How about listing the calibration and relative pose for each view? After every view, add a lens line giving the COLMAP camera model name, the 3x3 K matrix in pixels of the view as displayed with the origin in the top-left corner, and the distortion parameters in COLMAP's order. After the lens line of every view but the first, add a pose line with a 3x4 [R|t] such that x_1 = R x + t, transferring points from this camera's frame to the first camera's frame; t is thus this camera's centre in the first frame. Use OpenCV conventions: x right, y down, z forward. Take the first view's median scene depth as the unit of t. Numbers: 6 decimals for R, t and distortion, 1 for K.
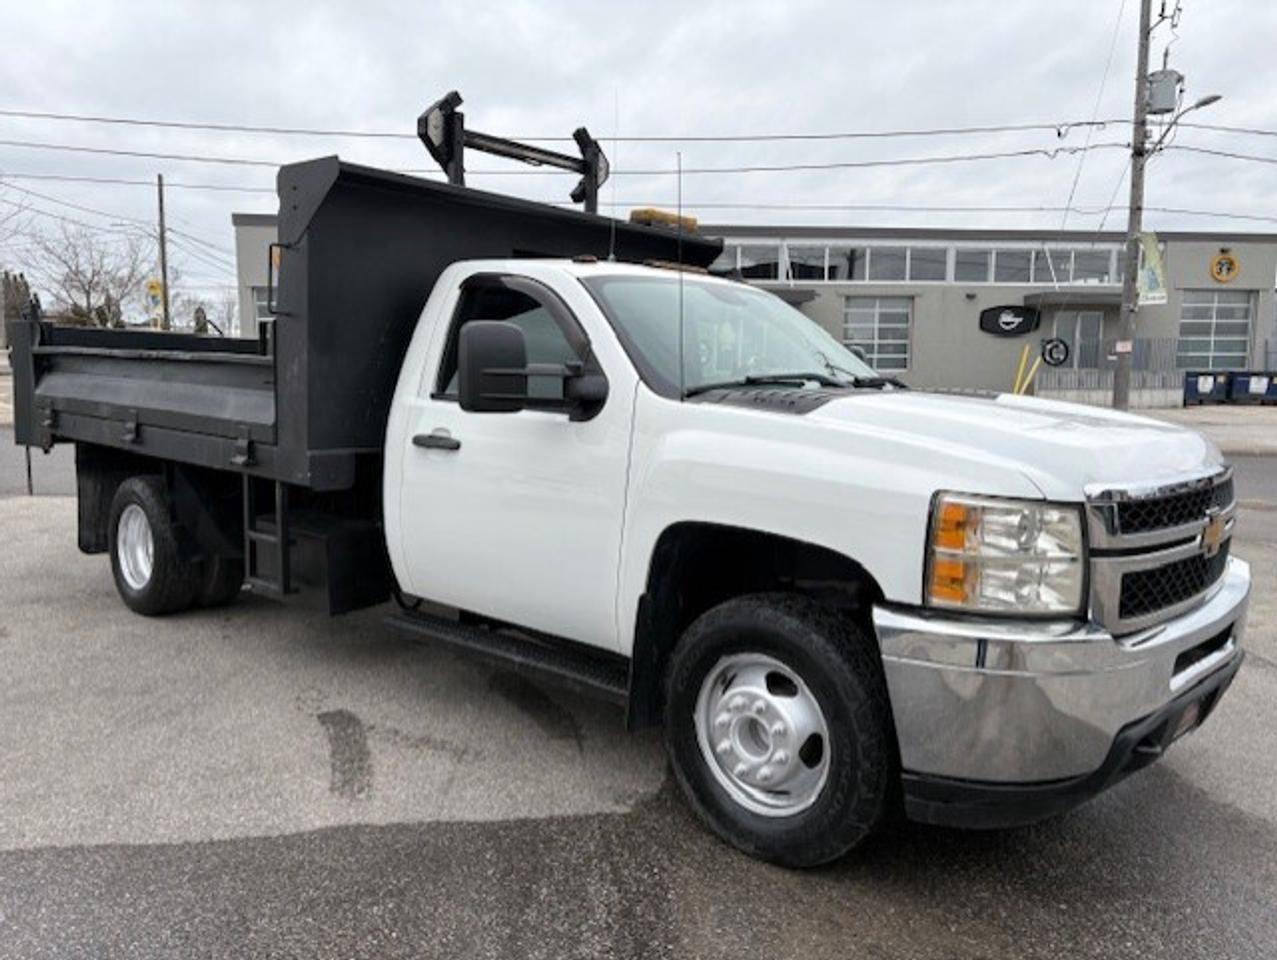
lens RADIAL K [[984.6, 0, 635.6], [0, 984.6, 466.6], [0, 0, 1]] dist [0.005653, -0.006551]
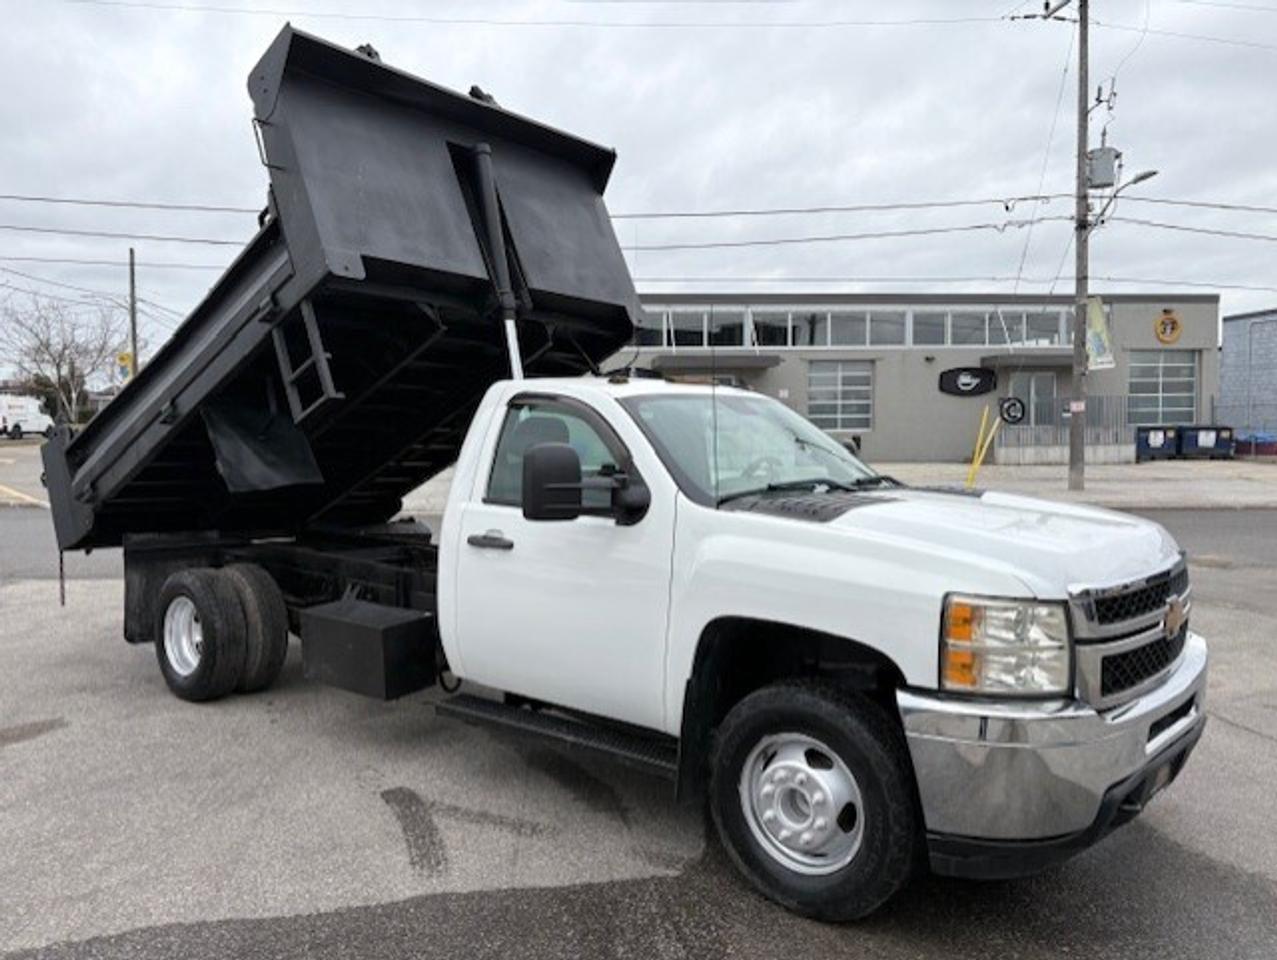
lens RADIAL K [[977.3, 0, 634.6], [0, 977.3, 457.9], [0, 0, 1]] dist [0.014061, 0.006270]
pose [[0.999282, -0.016170, 0.034256, -0.065301], [0.018466, 0.997527, -0.067815, -0.037662], [-0.033075, 0.068399, 0.997110, -0.111576]]
